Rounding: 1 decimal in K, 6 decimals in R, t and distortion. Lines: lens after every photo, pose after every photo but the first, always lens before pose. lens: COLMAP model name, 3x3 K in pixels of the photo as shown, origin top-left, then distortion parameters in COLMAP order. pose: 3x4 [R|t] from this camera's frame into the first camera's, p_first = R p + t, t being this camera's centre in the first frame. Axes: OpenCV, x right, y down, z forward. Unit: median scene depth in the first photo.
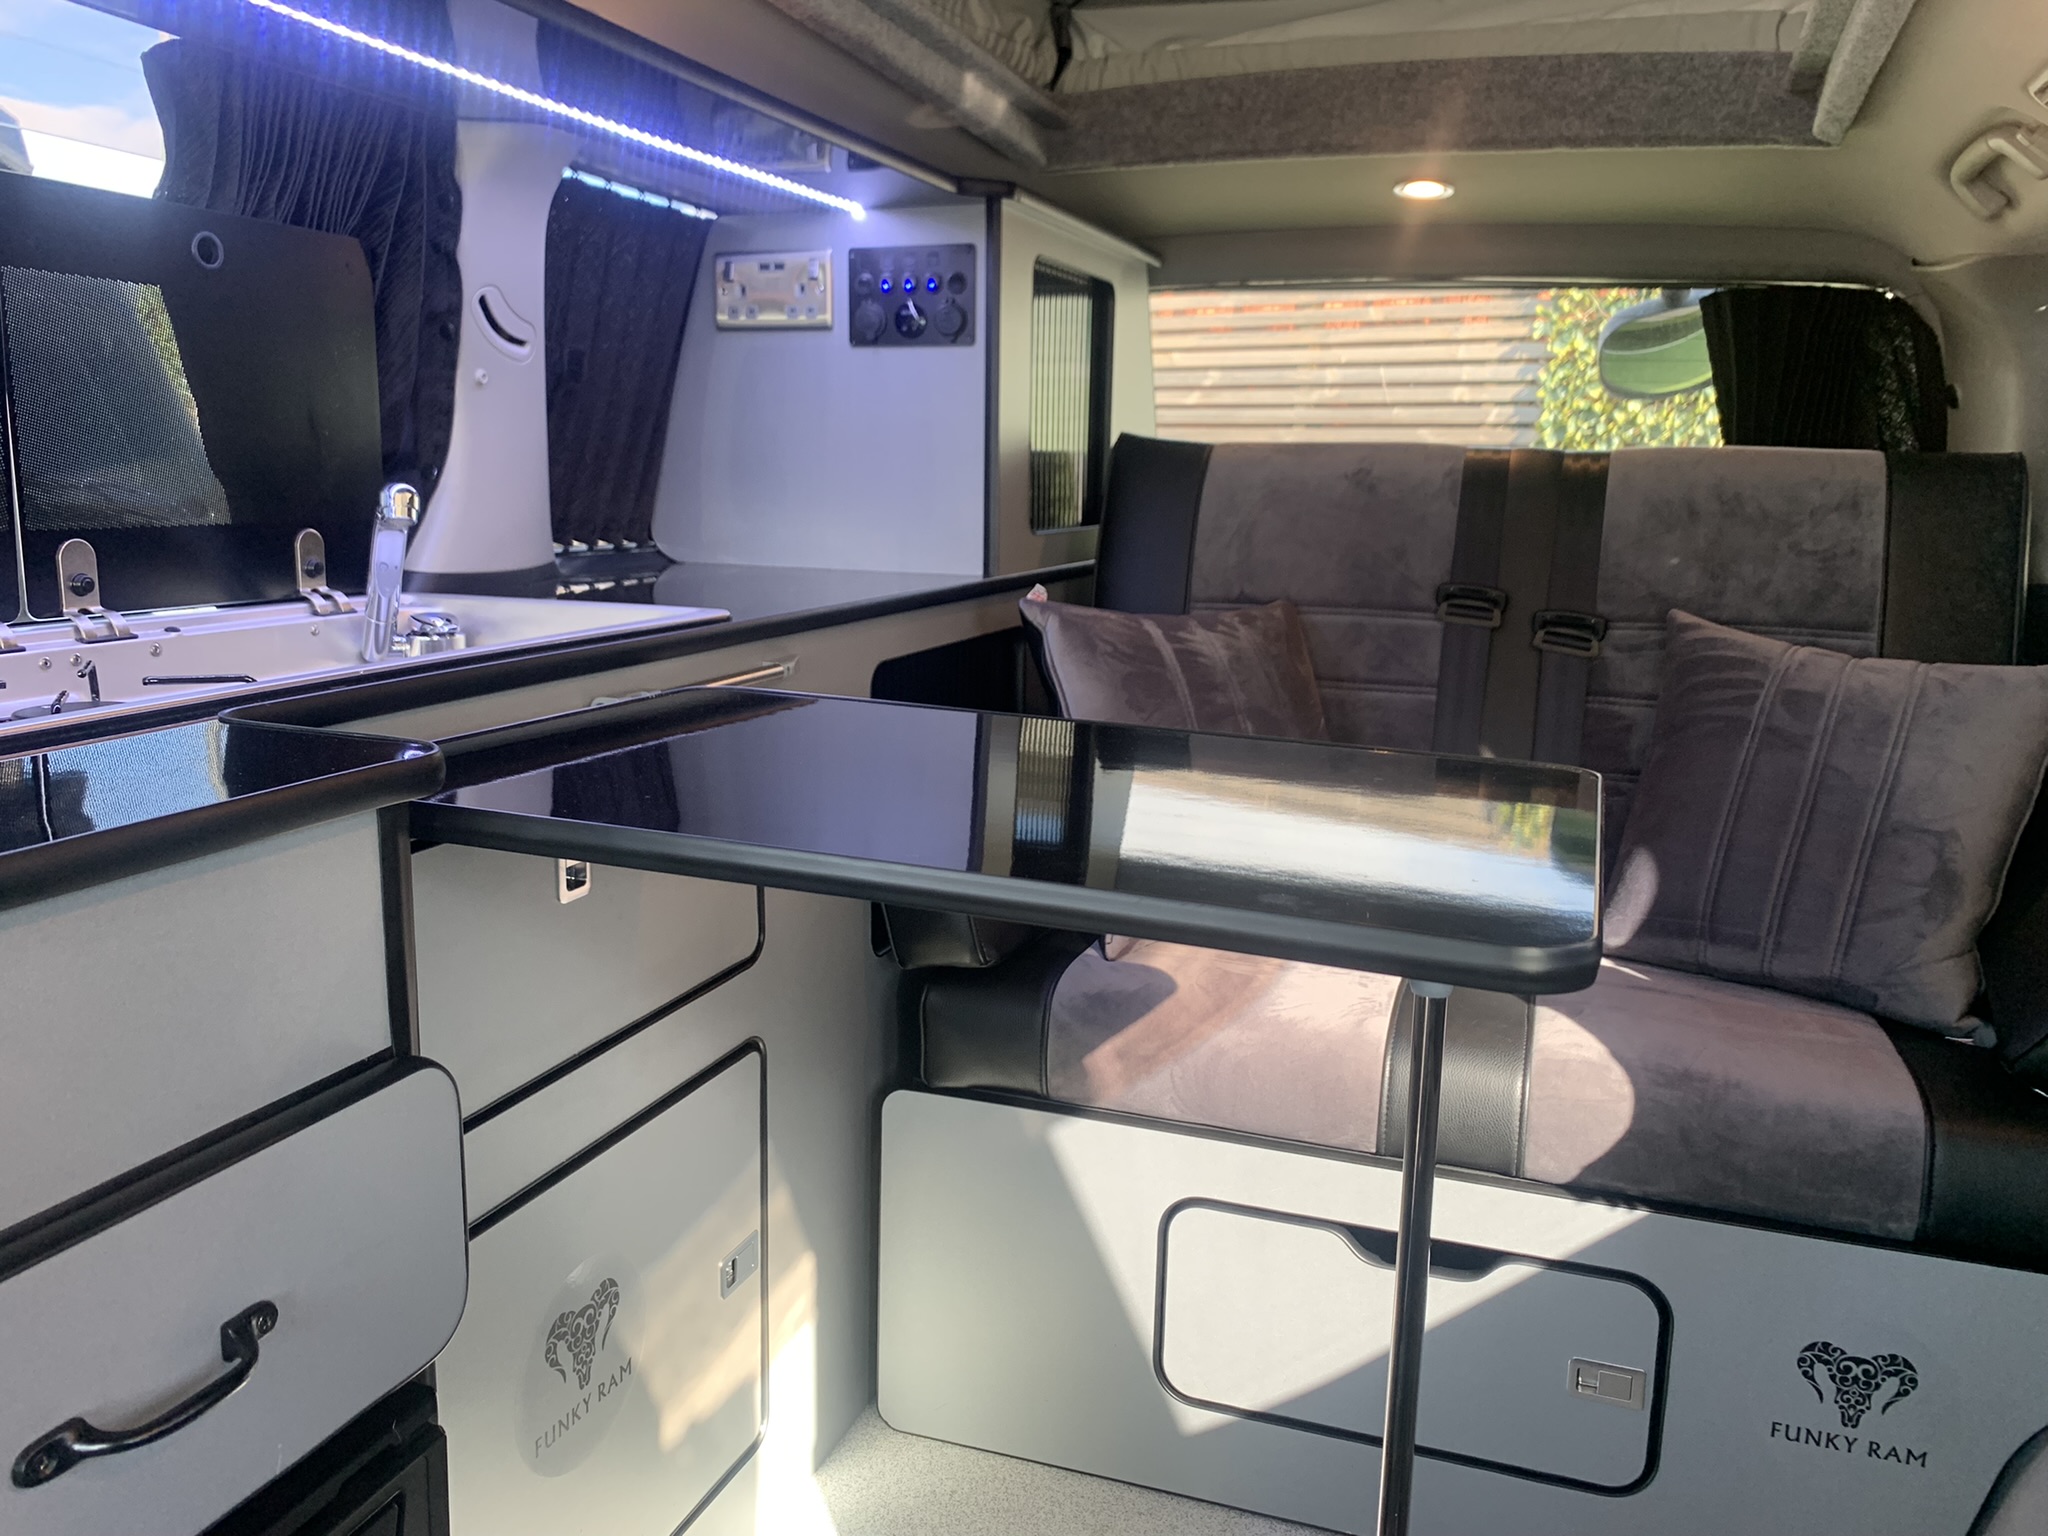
lens RADIAL K [[1559.0, 0, 1005.0], [0, 1559.0, 754.9], [0, 0, 1]] dist [0.002033, 0.007631]
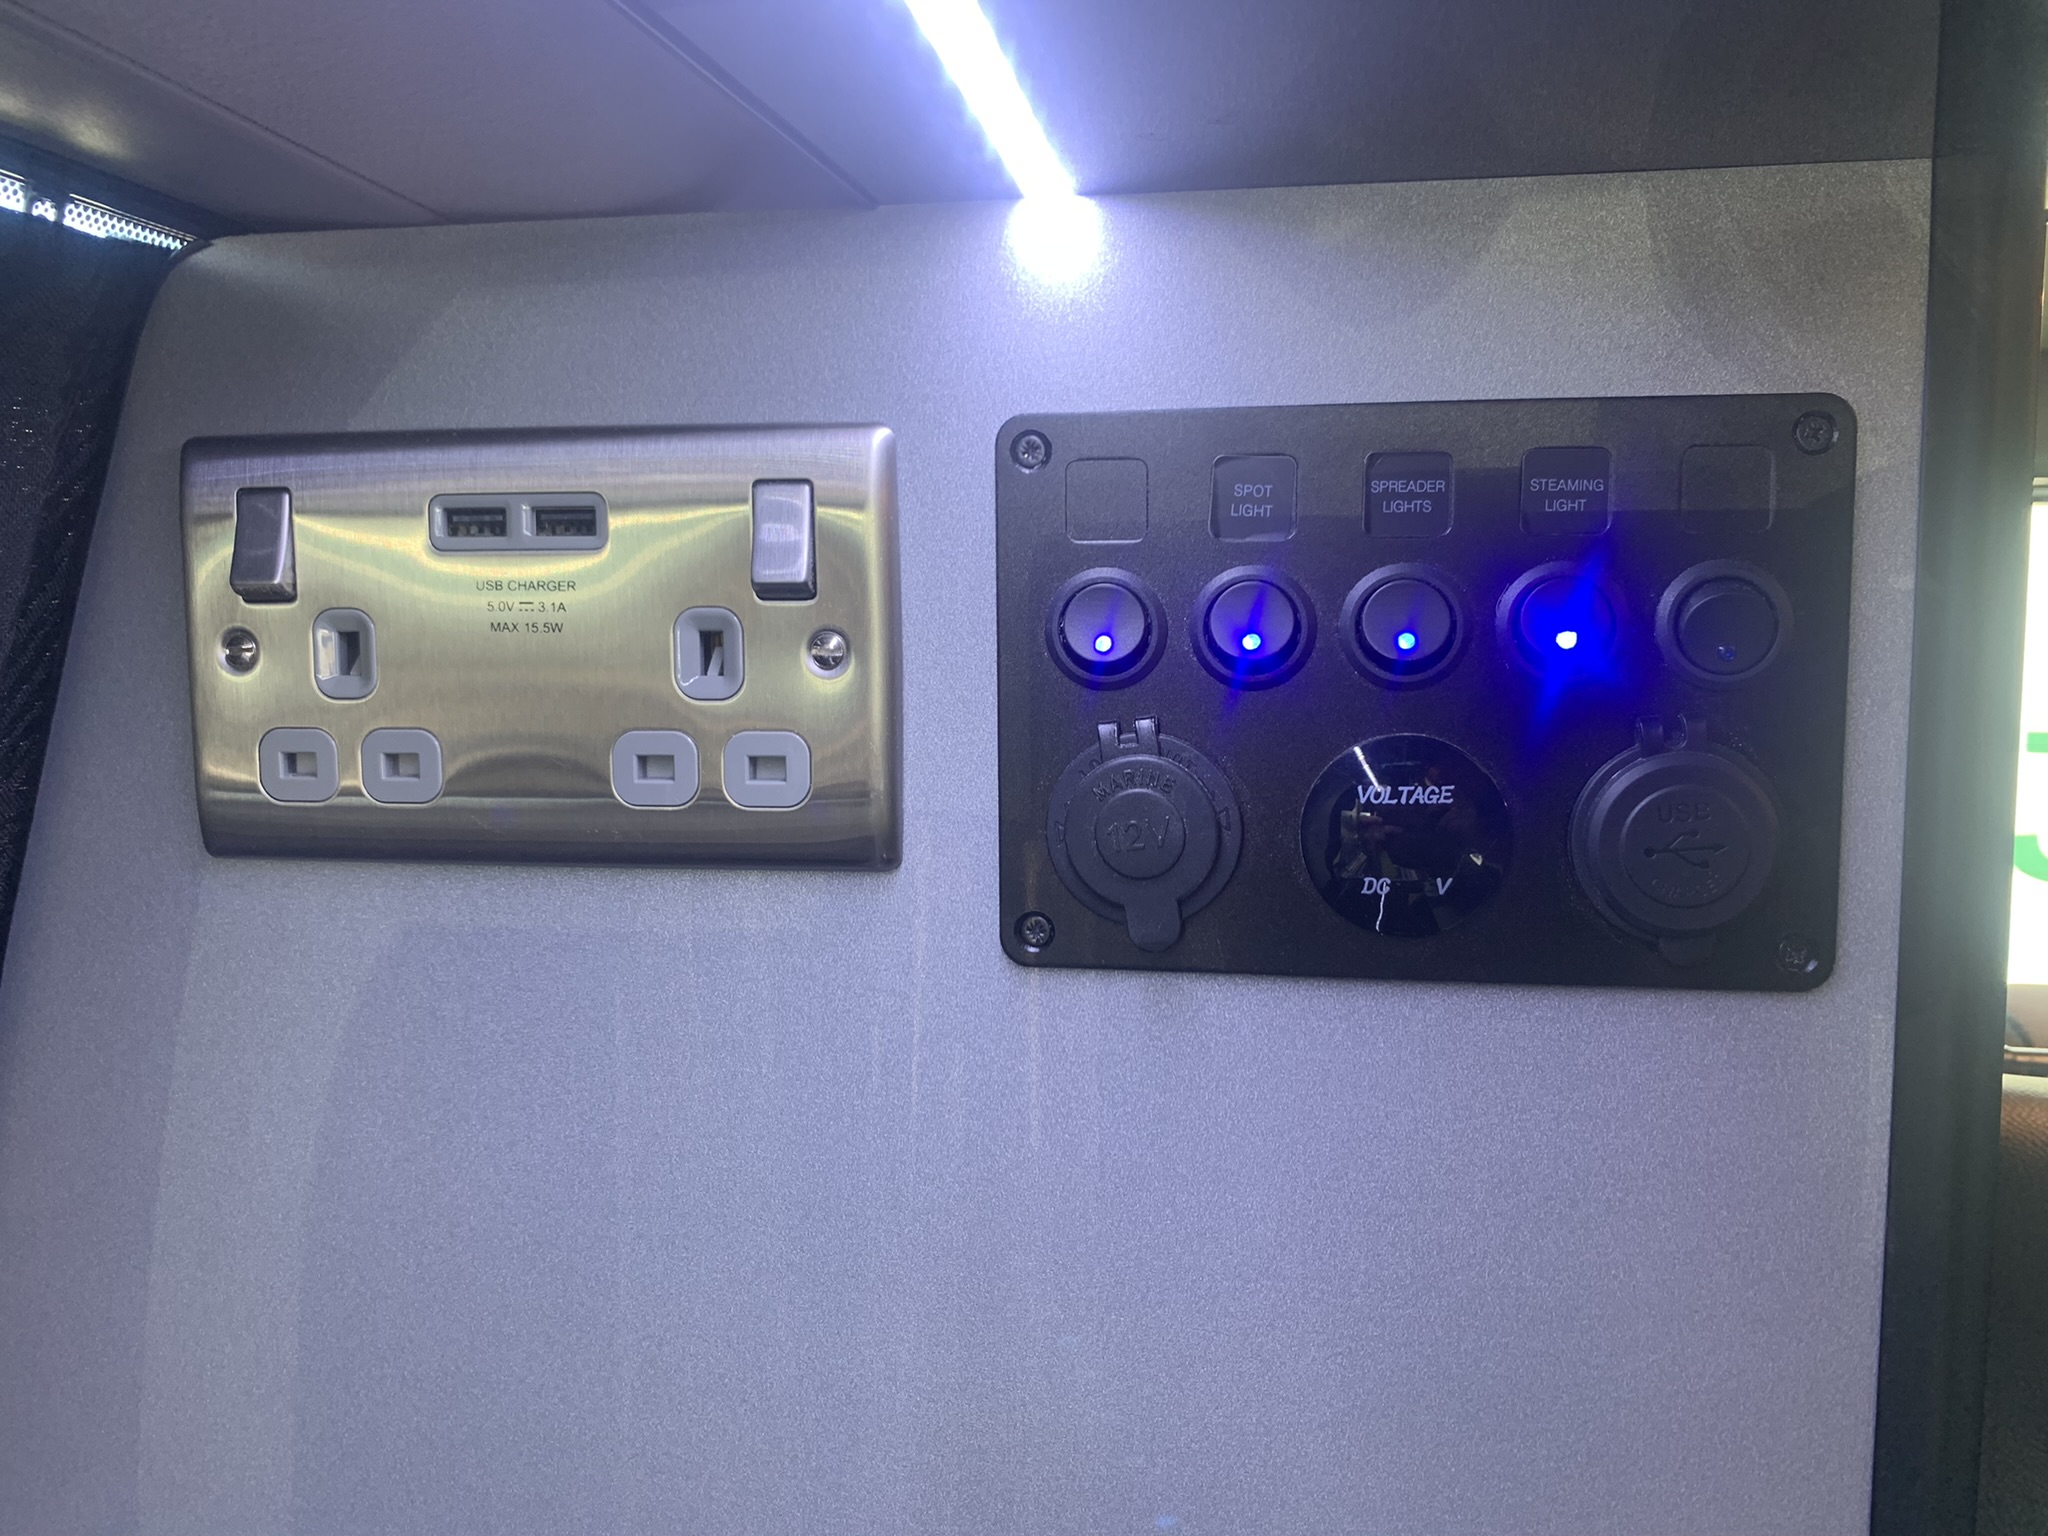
lens RADIAL K [[1565.5, 0, 1029.0], [0, 1565.5, 736.6], [0, 0, 1]] dist [-0.001941, -0.004565]
pose [[0.980068, -0.034120, 0.195710, -0.136068], [0.051805, 0.994950, -0.085968, -0.285435], [-0.191789, 0.094393, 0.976886, 0.865072]]
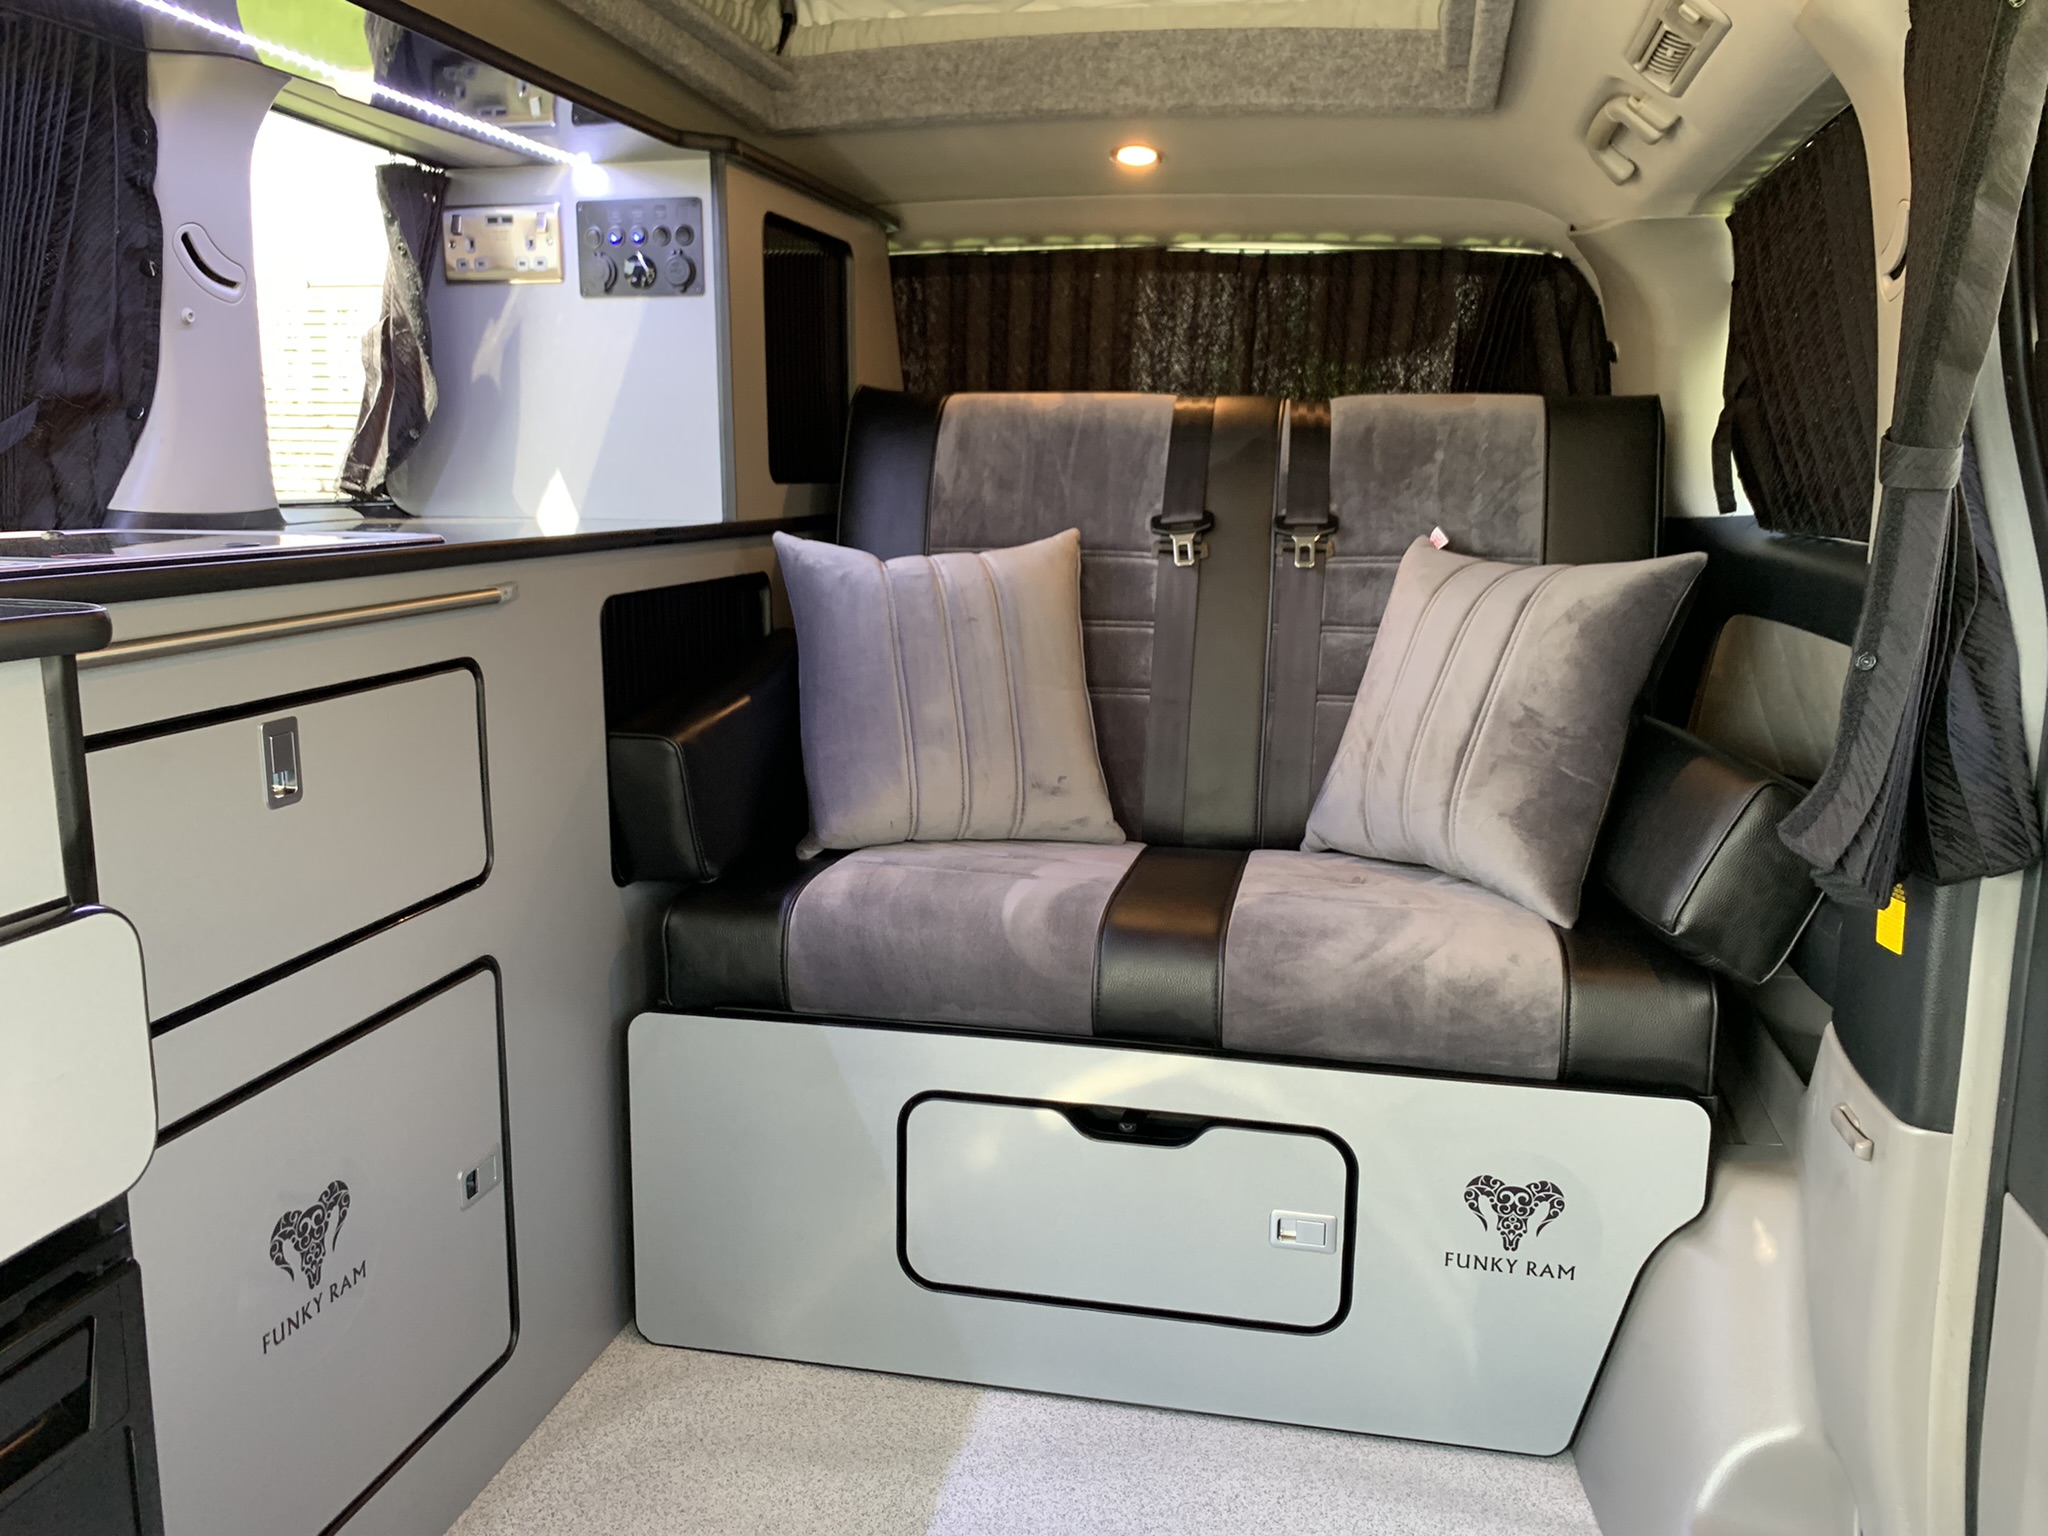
lens RADIAL K [[1567.0, 0, 1024.0], [0, 1567.0, 768.0], [0, 0, 1]] dist [0.000543, -0.009604]
pose [[0.991179, -0.034020, 0.128086, 0.047262], [0.033719, 0.999421, 0.004518, 0.050875], [-0.128165, -0.000160, 0.991753, -0.051038]]
